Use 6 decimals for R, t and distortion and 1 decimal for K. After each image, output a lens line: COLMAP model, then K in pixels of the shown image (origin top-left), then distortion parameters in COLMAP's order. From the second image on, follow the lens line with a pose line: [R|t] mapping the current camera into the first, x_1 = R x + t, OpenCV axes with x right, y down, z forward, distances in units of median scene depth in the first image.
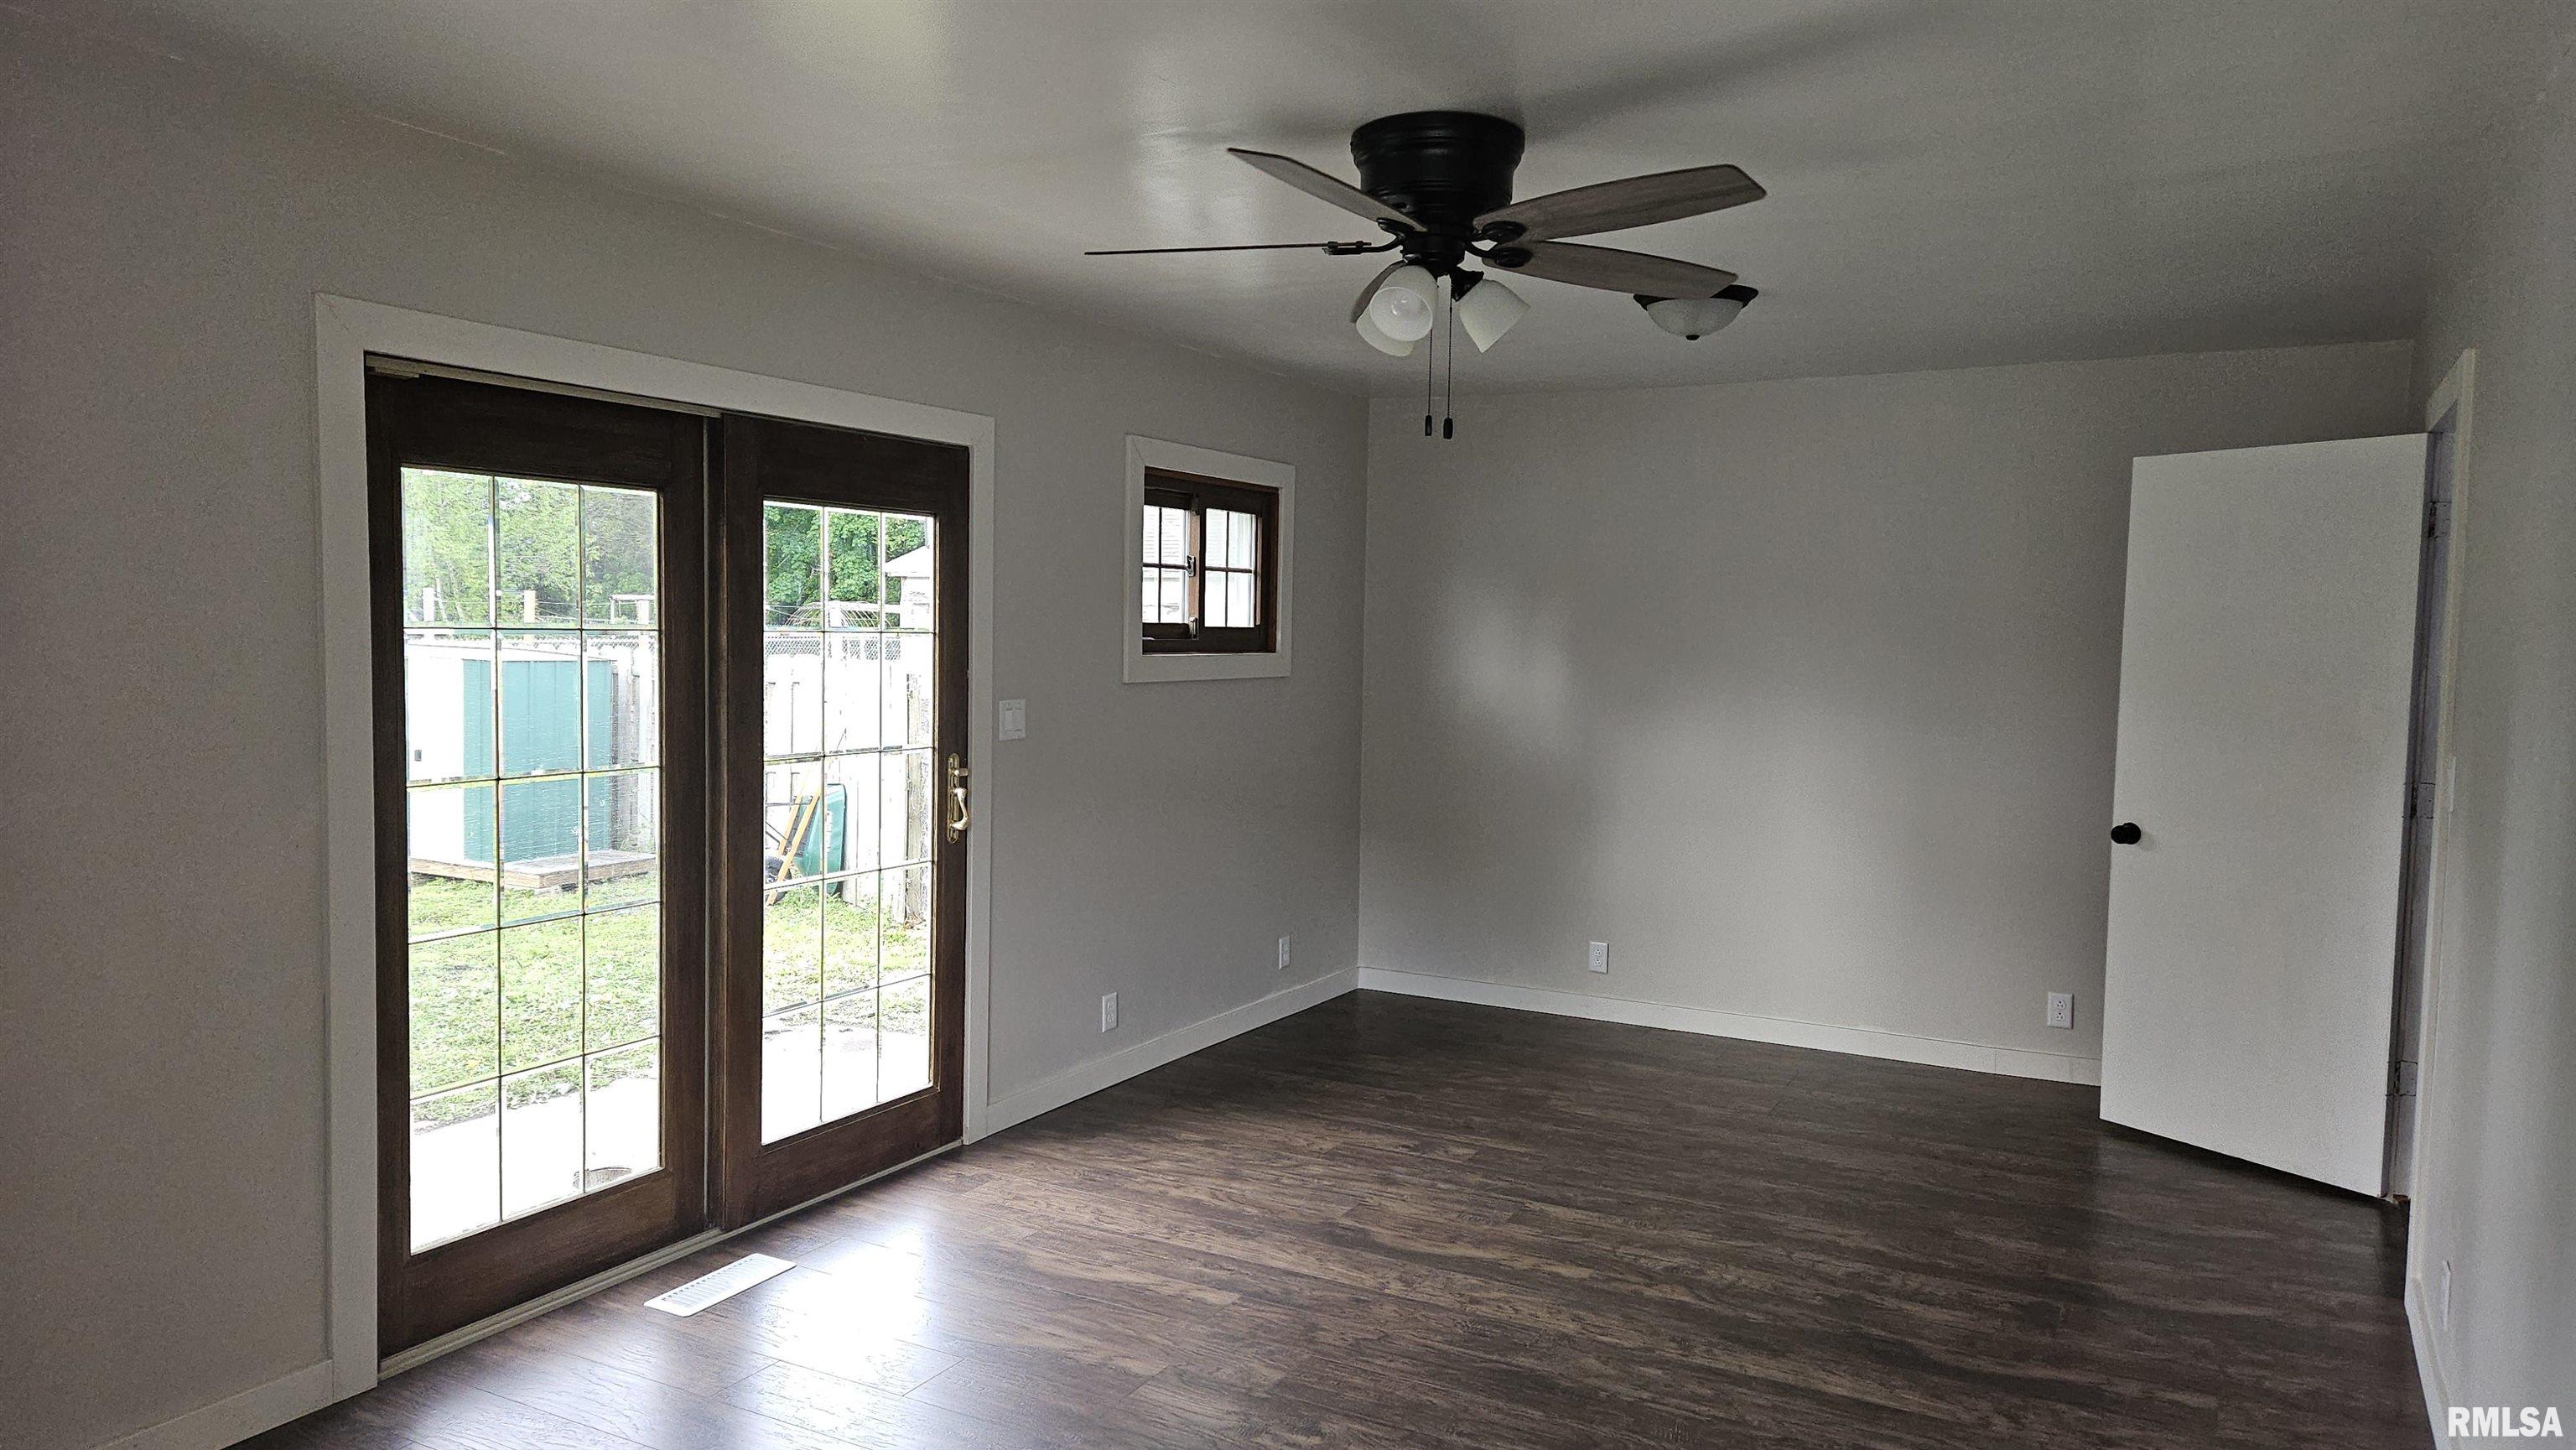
lens RADIAL K [[1702.4, 0, 1293.1], [0, 1702.4, 717.7], [0, 0, 1]] dist [0.088265, -0.071098]
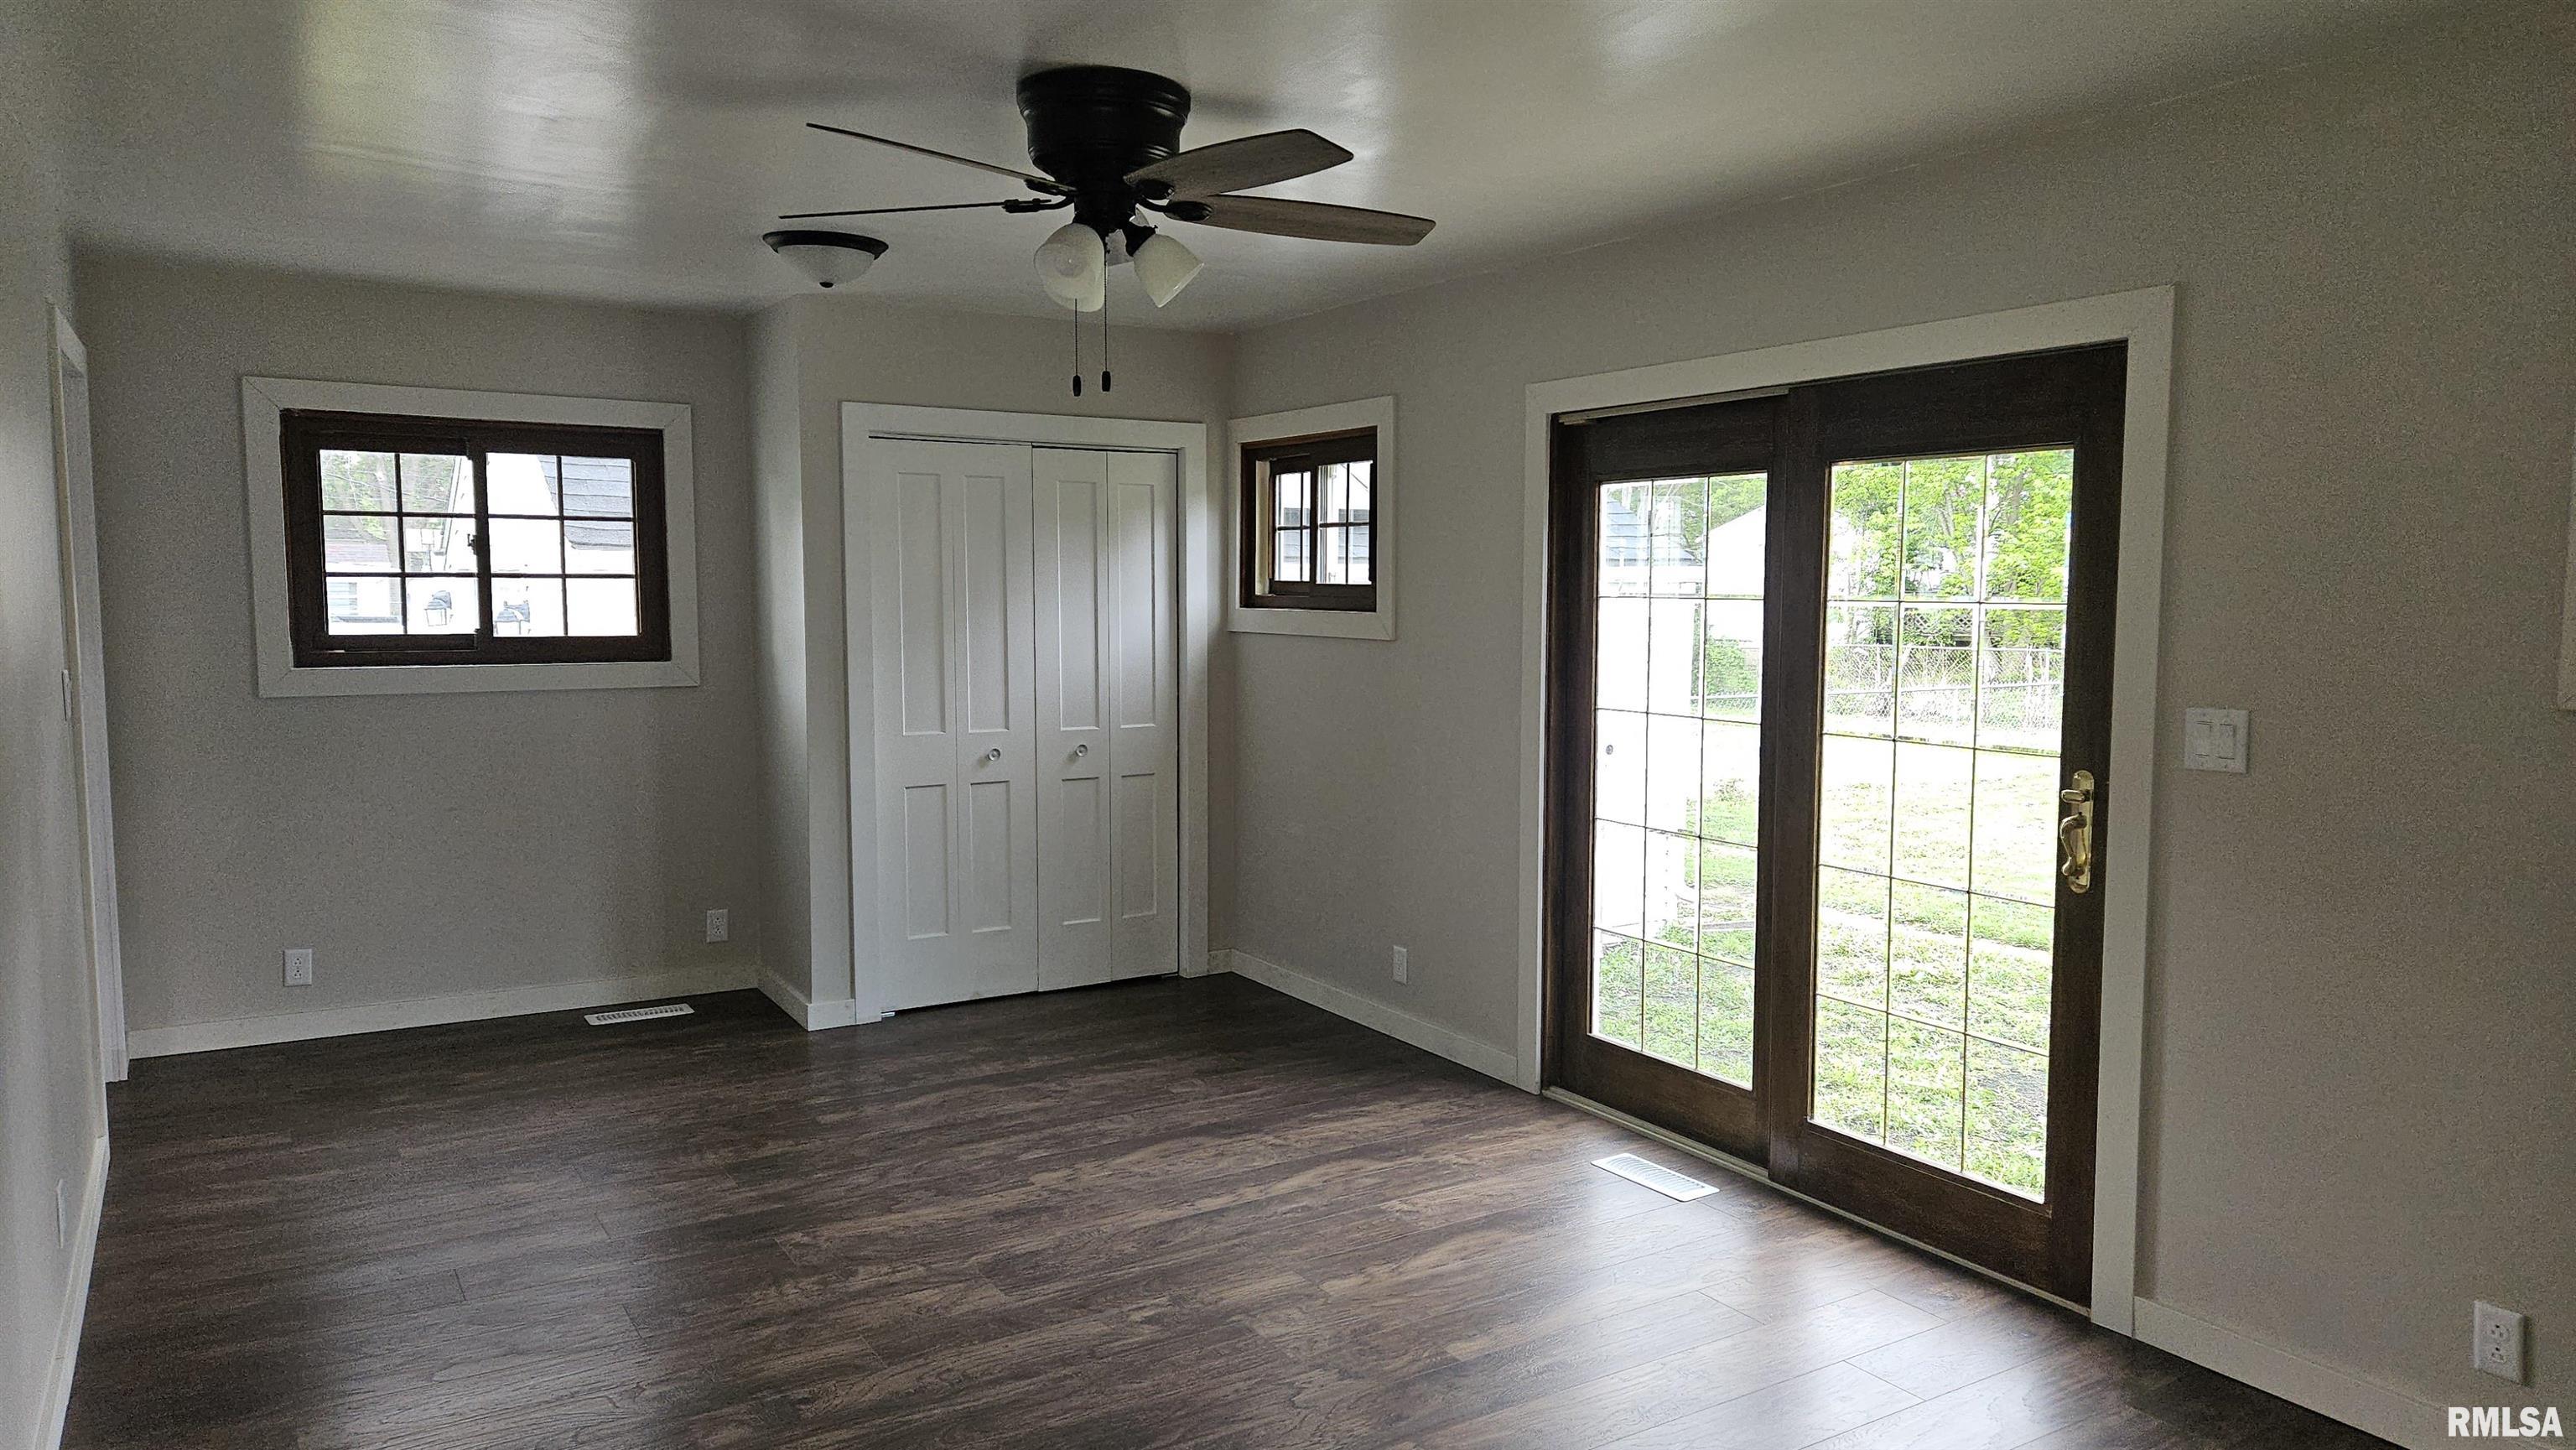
lens RADIAL K [[1702.4, 0, 1293.1], [0, 1702.4, 717.7], [0, 0, 1]] dist [0.088265, -0.071098]
pose [[-0.481900, 0.054765, -0.874513, 0.734657], [-0.064984, 0.993063, 0.097998, -0.062399], [0.873813, 0.104055, -0.474998, 1.278502]]
